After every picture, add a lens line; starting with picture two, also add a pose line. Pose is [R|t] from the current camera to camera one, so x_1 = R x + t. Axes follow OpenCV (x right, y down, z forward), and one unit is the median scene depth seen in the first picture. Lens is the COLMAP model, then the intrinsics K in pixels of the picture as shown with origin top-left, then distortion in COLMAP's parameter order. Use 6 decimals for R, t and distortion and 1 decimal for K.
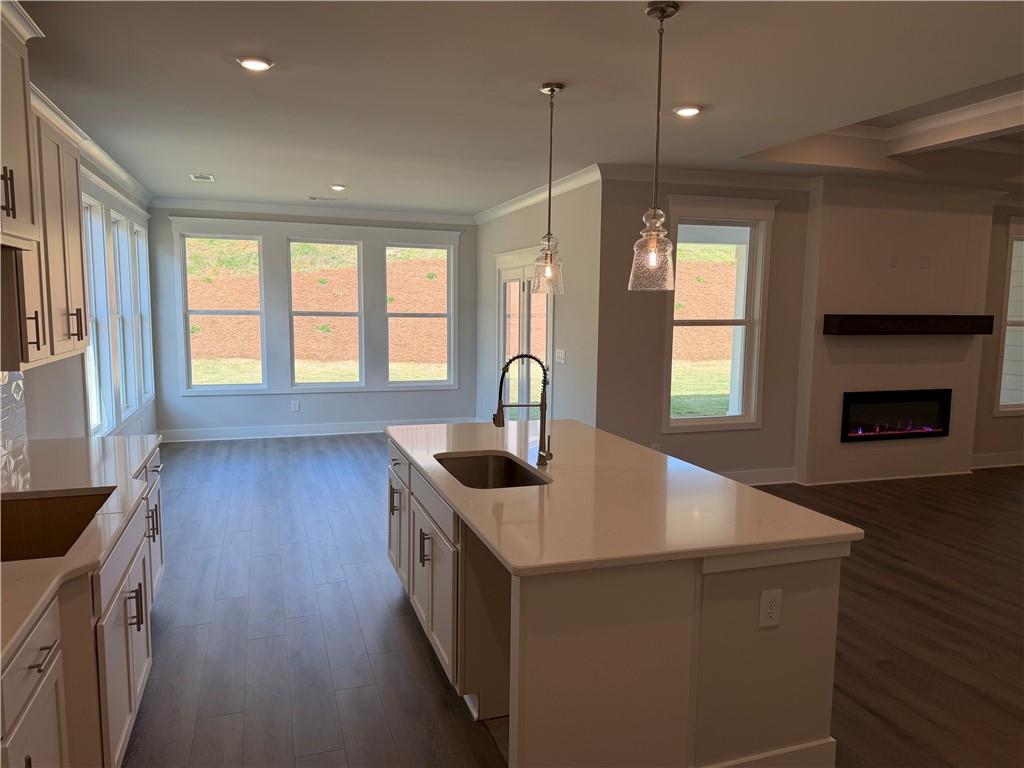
lens RADIAL K [[716.7, 0, 513.0], [0, 716.7, 391.0], [0, 0, 1]] dist [0.099158, -0.113519]
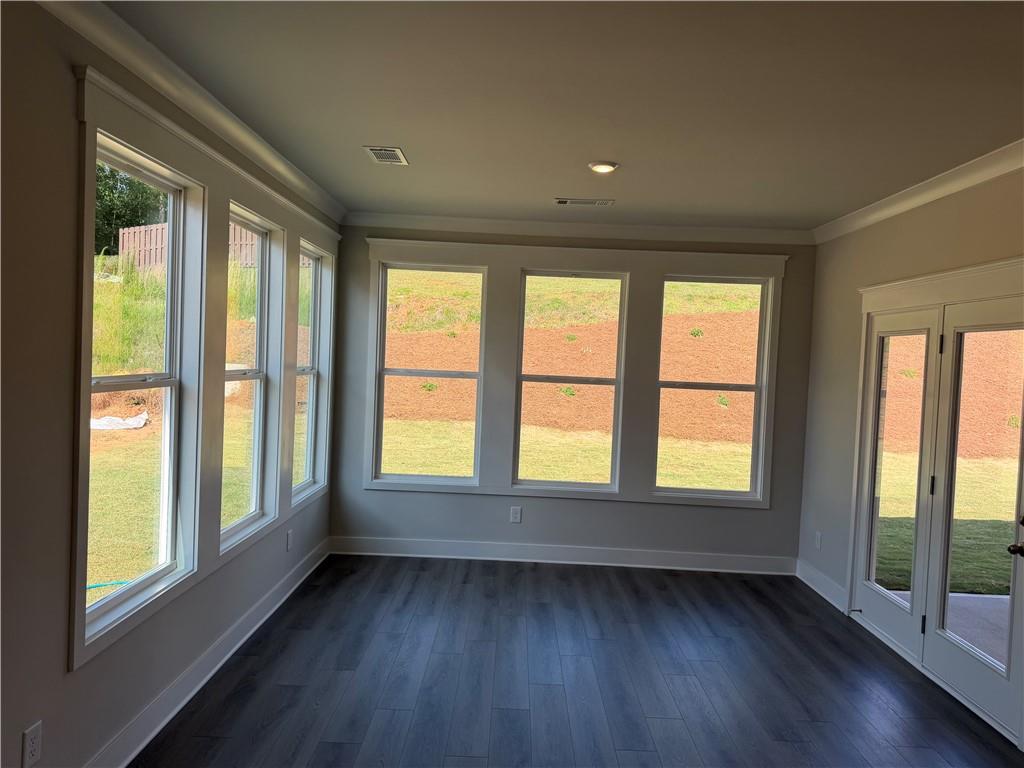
lens RADIAL K [[716.7, 0, 513.0], [0, 716.7, 391.0], [0, 0, 1]] dist [0.099158, -0.113519]
pose [[0.943558, 0.044087, -0.328259, -0.089475], [-0.070864, 0.995023, -0.070057, -0.046508], [0.323536, 0.089365, 0.941986, 0.360048]]
